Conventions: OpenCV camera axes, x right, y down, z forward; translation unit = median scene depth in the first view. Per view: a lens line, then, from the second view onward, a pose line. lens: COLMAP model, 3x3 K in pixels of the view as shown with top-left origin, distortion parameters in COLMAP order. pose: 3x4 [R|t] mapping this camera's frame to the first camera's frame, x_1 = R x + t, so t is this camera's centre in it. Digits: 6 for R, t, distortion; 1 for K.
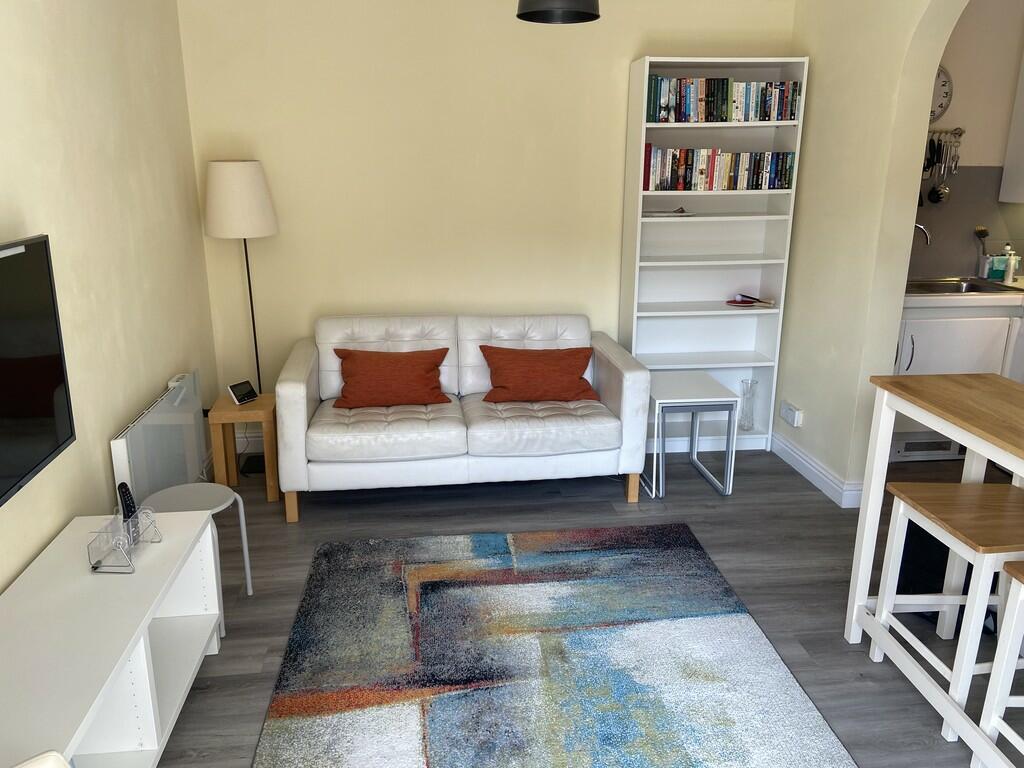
lens RADIAL K [[777.9, 0, 509.0], [0, 777.9, 381.5], [0, 0, 1]] dist [0.131240, -0.158849]
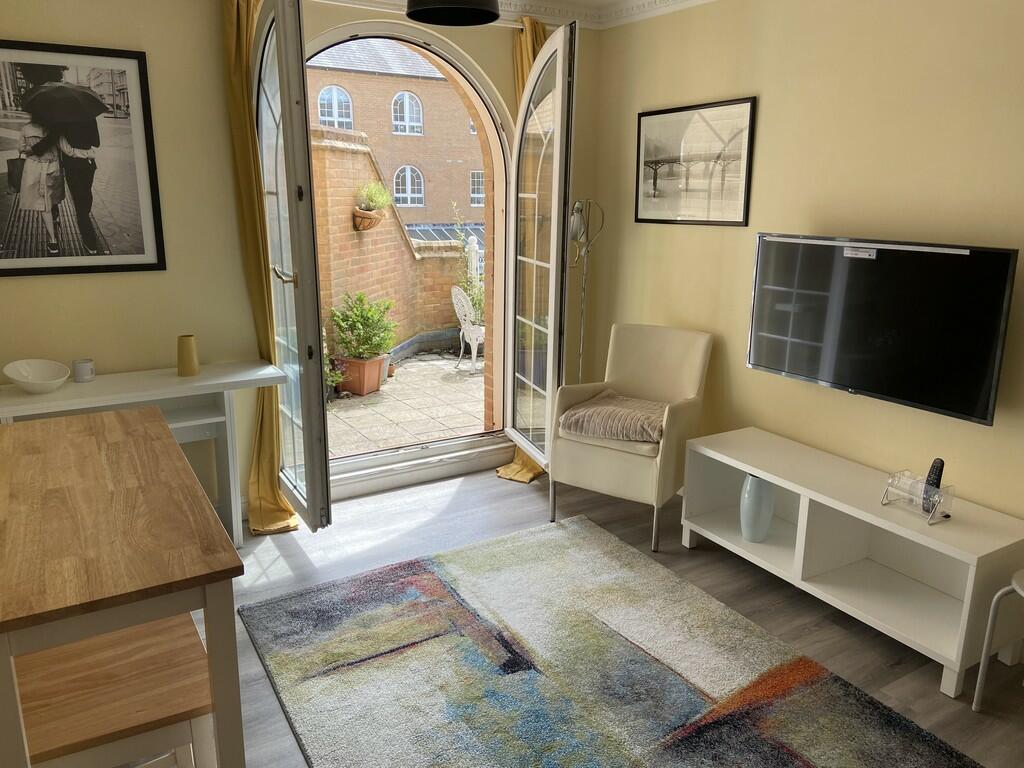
lens RADIAL K [[777.9, 0, 509.0], [0, 777.9, 381.5], [0, 0, 1]] dist [0.131240, -0.158849]
pose [[-0.913553, 0.093023, -0.395940, 0.508314], [-0.119176, 0.869541, 0.479266, -0.424585], [0.388869, 0.485021, -0.783285, 1.500035]]
